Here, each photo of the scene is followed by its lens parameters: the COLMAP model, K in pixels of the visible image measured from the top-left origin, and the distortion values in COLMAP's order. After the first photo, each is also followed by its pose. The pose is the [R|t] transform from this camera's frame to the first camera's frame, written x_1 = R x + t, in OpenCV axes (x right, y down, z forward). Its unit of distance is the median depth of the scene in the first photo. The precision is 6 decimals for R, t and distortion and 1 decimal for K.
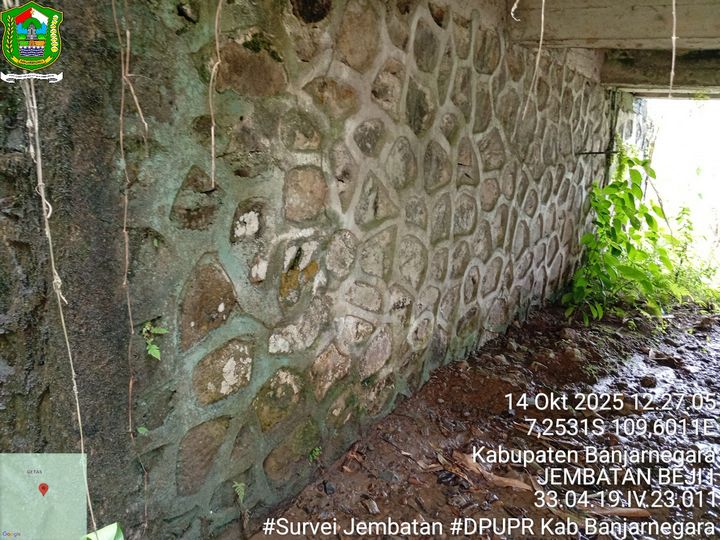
lens RADIAL K [[548.7, 0, 359.8], [0, 548.7, 268.2], [0, 0, 1]] dist [0.006147, -0.046013]
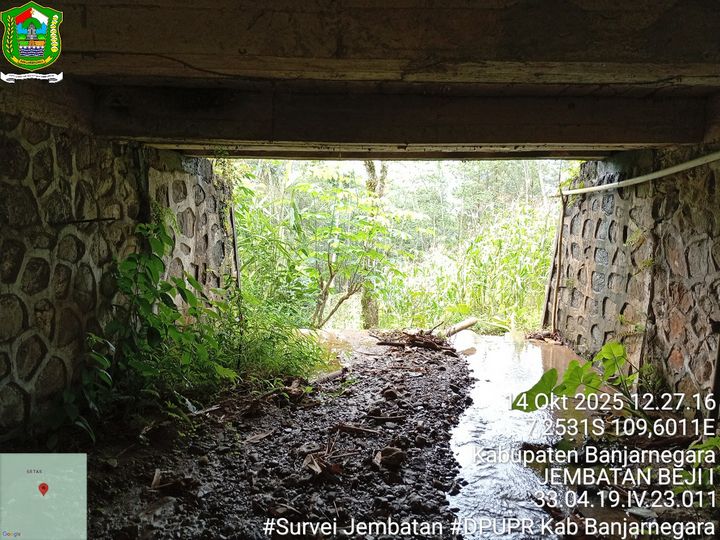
lens RADIAL K [[548.7, 0, 357.9], [0, 548.7, 274.3], [0, 0, 1]] dist [0.006147, -0.046013]
pose [[0.844588, -0.098973, 0.526189, 0.391219], [0.153420, 0.986293, -0.060739, -0.034158], [-0.512965, 0.132028, 0.848196, 0.176276]]
